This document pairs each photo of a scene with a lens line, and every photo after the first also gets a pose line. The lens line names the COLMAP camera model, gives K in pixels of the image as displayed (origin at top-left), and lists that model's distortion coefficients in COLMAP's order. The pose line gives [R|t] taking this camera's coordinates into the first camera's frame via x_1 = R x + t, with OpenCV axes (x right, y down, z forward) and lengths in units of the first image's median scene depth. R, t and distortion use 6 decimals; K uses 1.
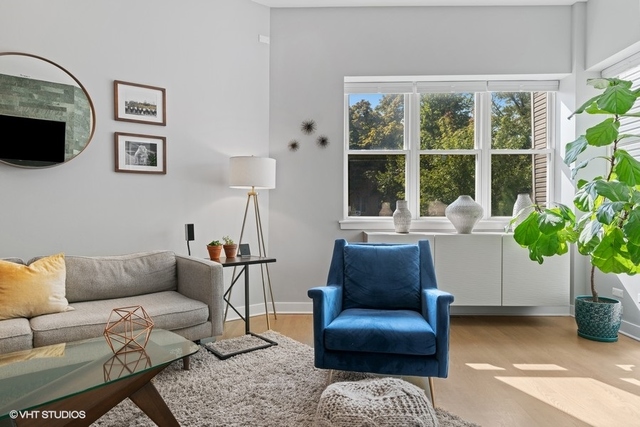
lens RADIAL K [[401.4, 0, 320.6], [0, 401.4, 212.9], [0, 0, 1]] dist [-0.001668, 0.001111]
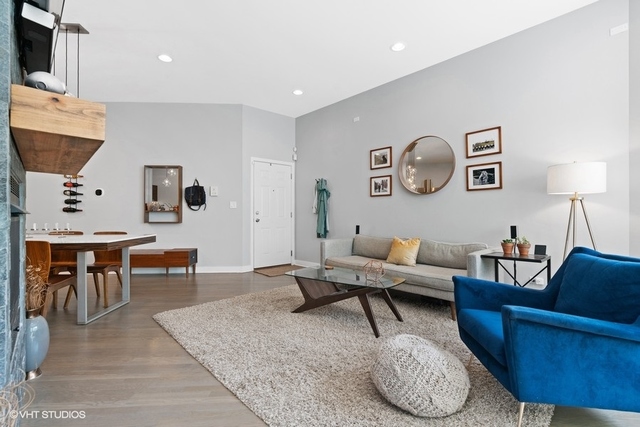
lens RADIAL K [[292.3, 0, 319.7], [0, 292.3, 216.3], [0, 0, 1]] dist [0.000582, -0.000017]
pose [[0.085004, 0.014884, -0.996269, 0.580432], [0.007173, 0.999853, 0.015550, -0.022821], [0.996355, -0.008468, 0.084885, 0.309790]]
